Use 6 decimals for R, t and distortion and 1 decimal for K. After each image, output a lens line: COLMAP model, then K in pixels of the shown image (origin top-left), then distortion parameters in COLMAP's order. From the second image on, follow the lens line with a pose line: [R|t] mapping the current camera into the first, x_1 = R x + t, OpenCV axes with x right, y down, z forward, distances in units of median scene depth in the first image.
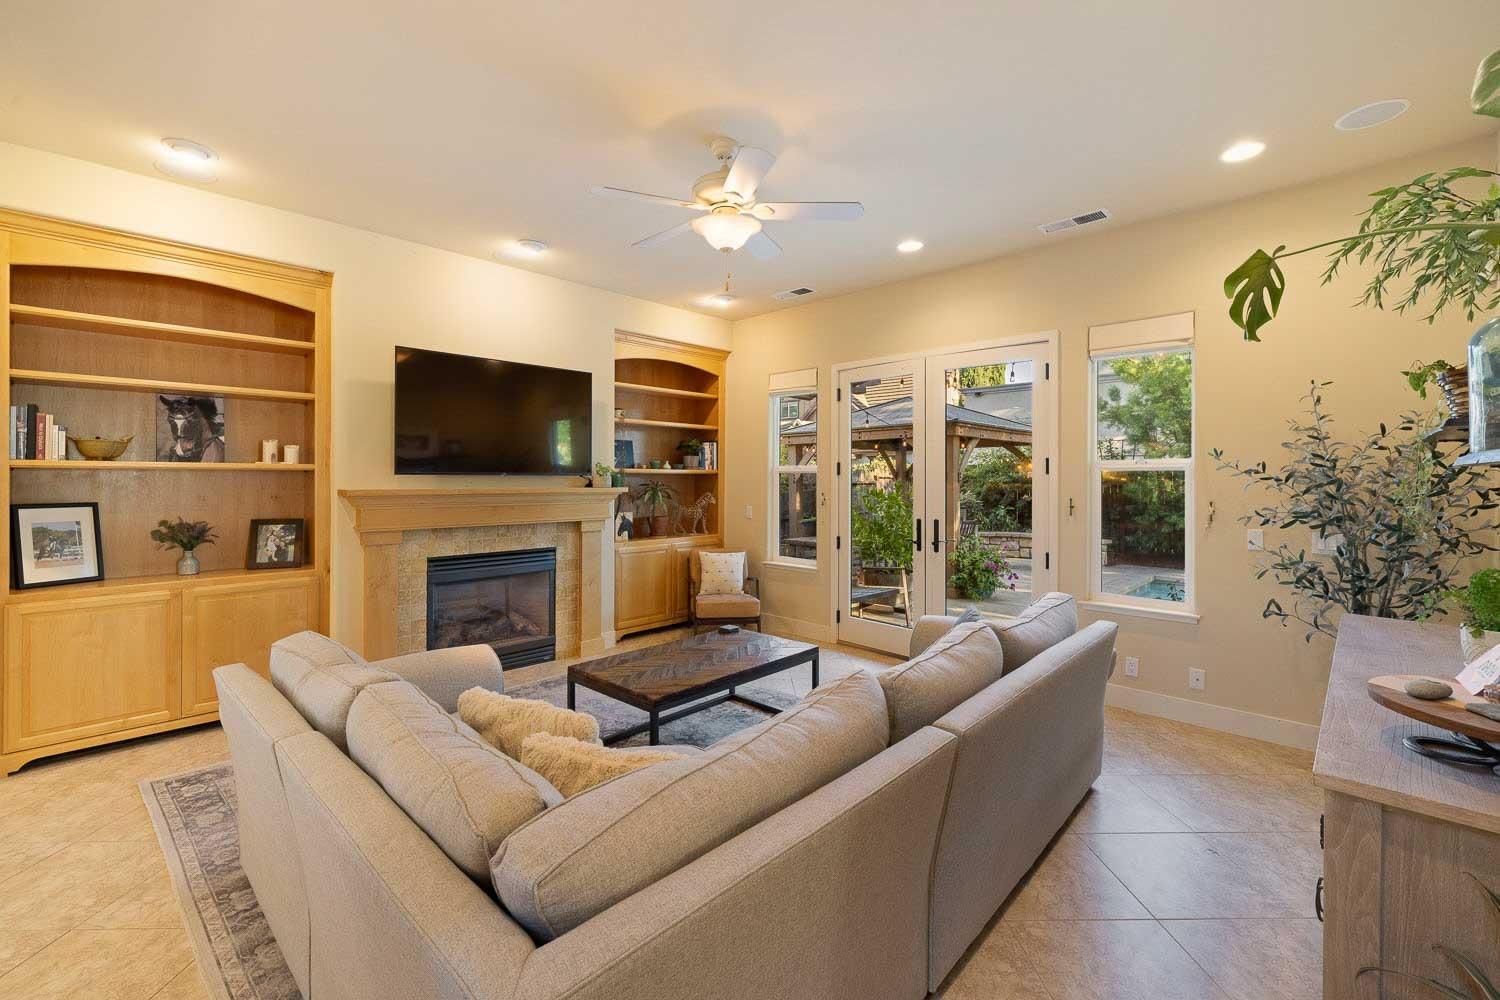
lens RADIAL K [[626.6, 0, 758.5], [0, 626.6, 487.9], [0, 0, 1]] dist [-0.003996, 0.001171]
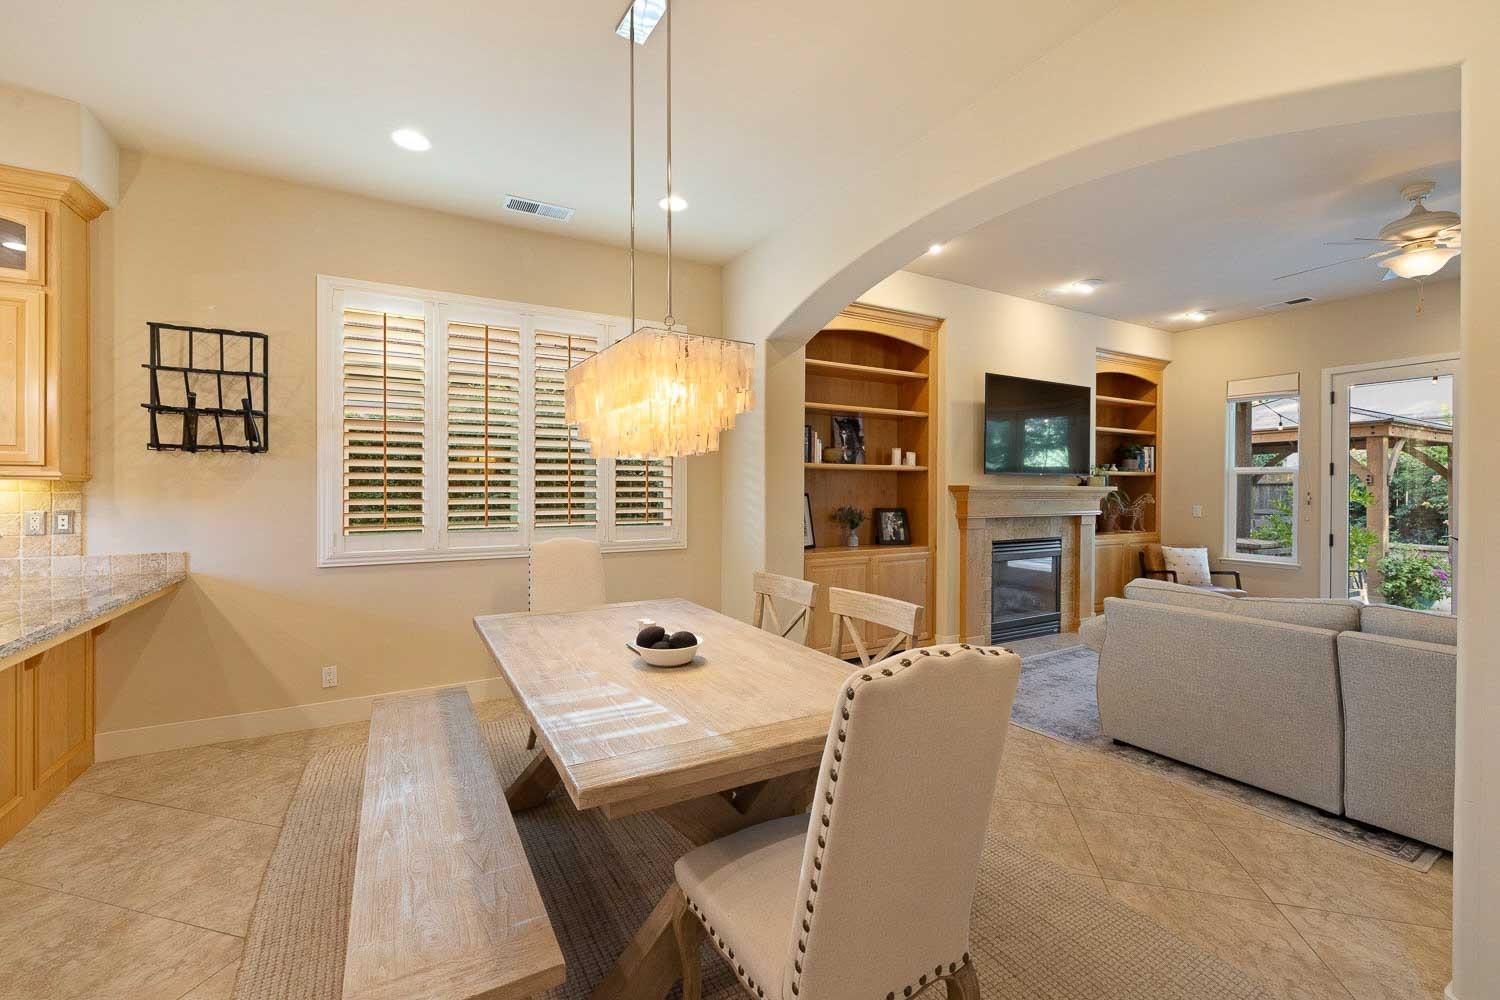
lens RADIAL K [[626.6, 0, 755.0], [0, 626.6, 493.7], [0, 0, 1]] dist [-0.003996, 0.001171]
pose [[0.957924, 0.002460, -0.287013, -0.662976], [-0.004579, 0.999967, -0.006713, 0.029916], [0.286987, 0.007744, 0.957903, -0.351922]]
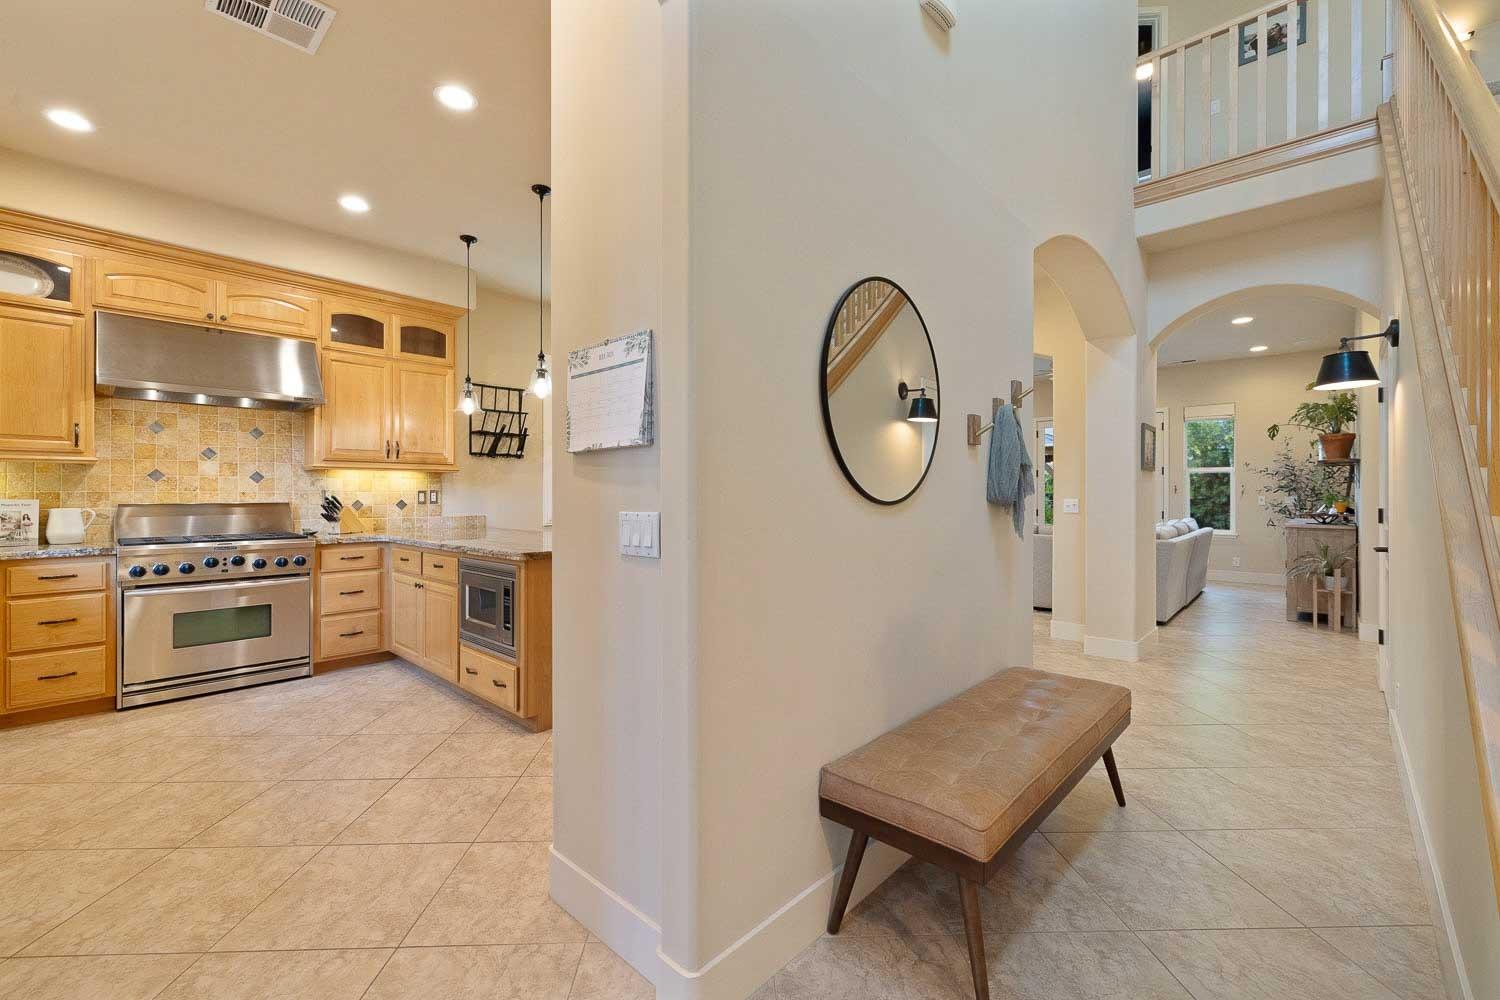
lens RADIAL K [[626.6, 0, 750.9], [0, 626.6, 495.8], [0, 0, 1]] dist [-0.003996, 0.001171]
pose [[0.999959, -0.001826, 0.008893, -1.013554], [0.001927, 0.999933, -0.011412, 0.075981], [-0.008872, 0.011429, 0.999895, -1.177083]]
